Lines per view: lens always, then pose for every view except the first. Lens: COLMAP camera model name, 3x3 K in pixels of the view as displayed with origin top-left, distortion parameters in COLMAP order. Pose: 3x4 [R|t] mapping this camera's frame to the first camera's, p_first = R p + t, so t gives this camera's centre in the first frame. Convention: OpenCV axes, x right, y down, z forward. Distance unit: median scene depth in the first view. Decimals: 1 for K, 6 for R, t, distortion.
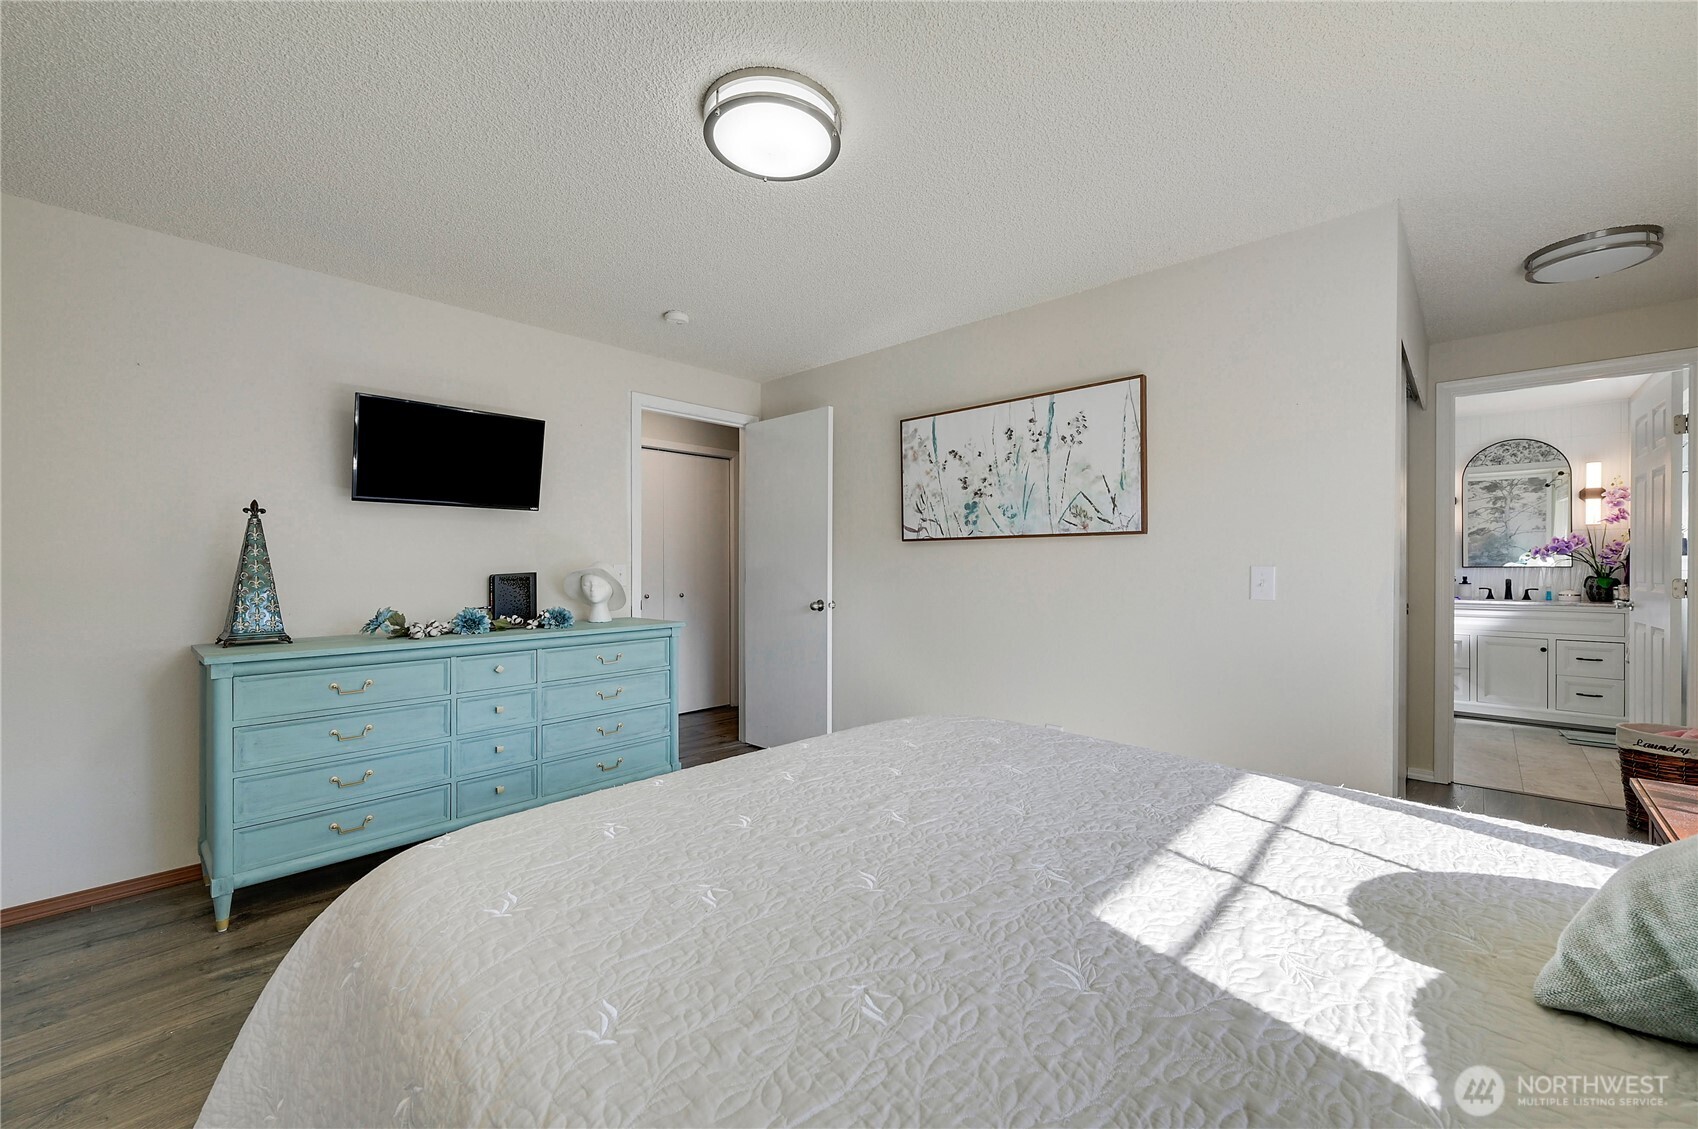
lens RADIAL K [[674.1, 0, 859.1], [0, 674.1, 567.1], [0, 0, 1]] dist [0.001692, 0.000069]
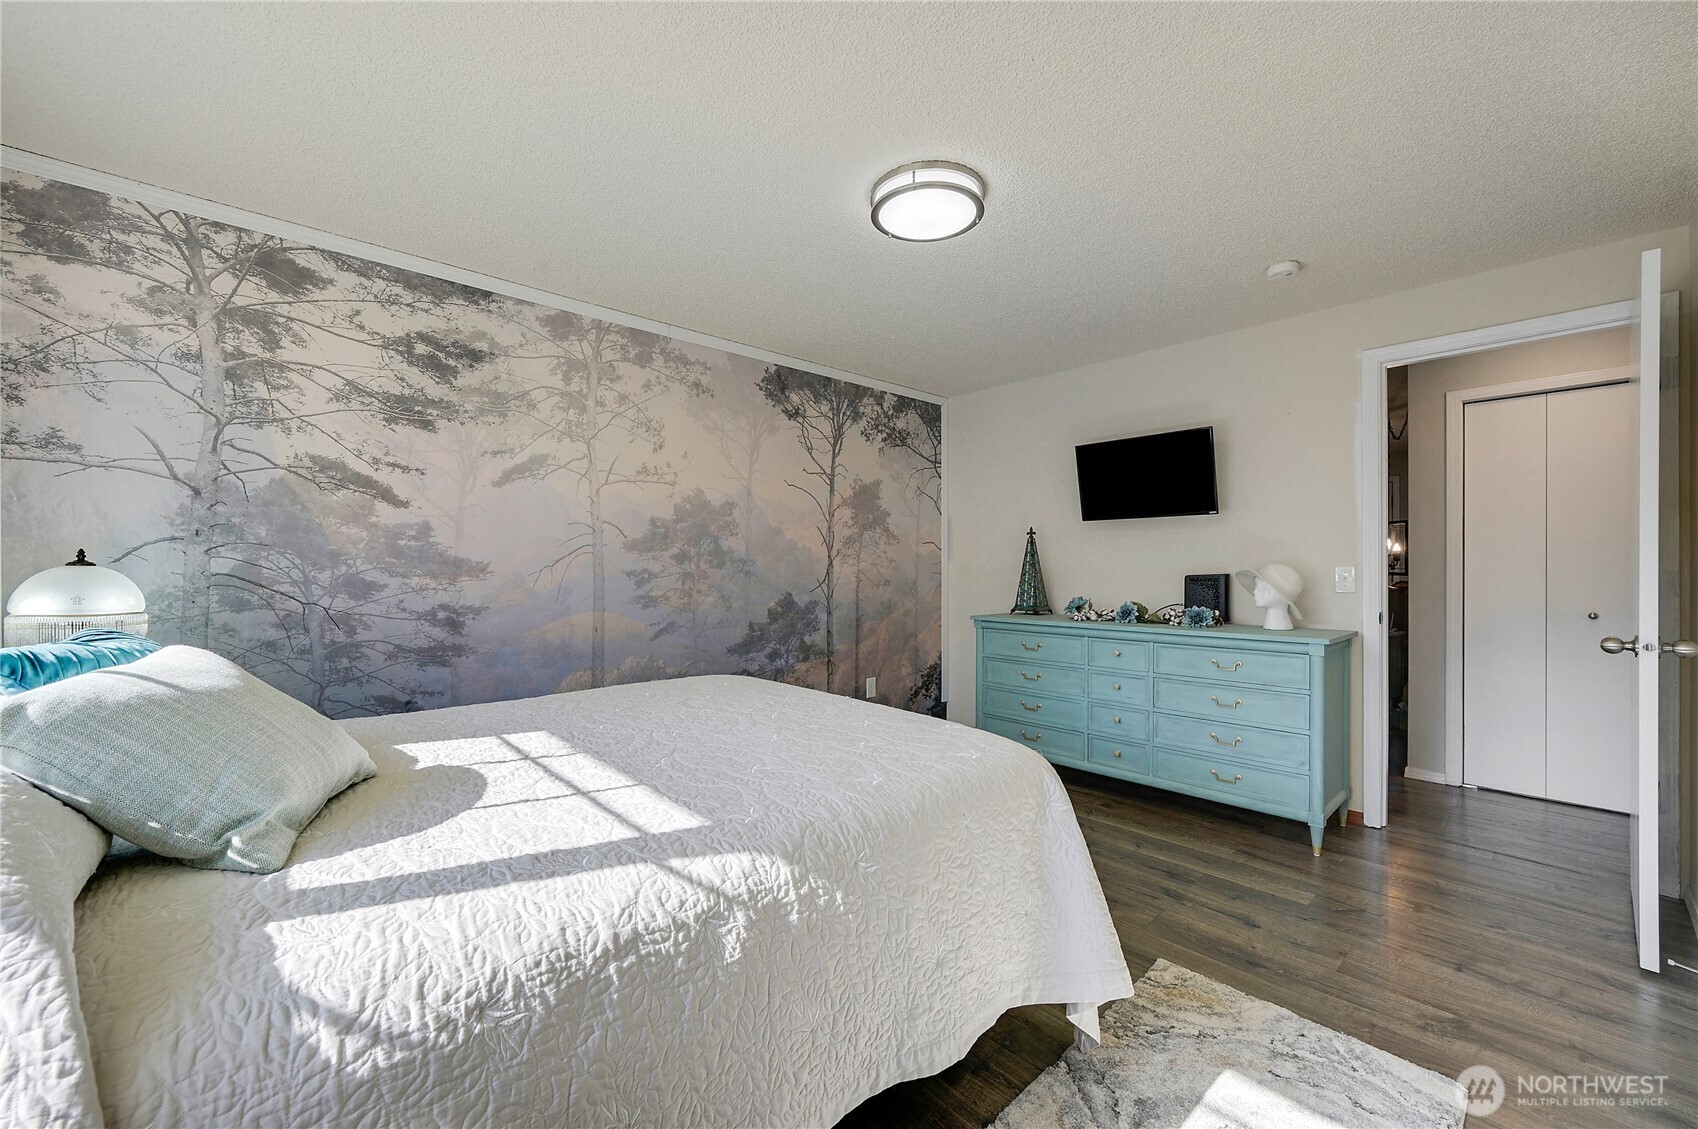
lens RADIAL K [[674.1, 0, 859.1], [0, 674.1, 567.1], [0, 0, 1]] dist [0.001692, 0.000069]
pose [[-0.062598, 0.008192, -0.998005, 0.679090], [-0.000960, 0.999965, 0.008268, -0.012889], [0.998038, 0.001475, -0.062588, 0.593612]]
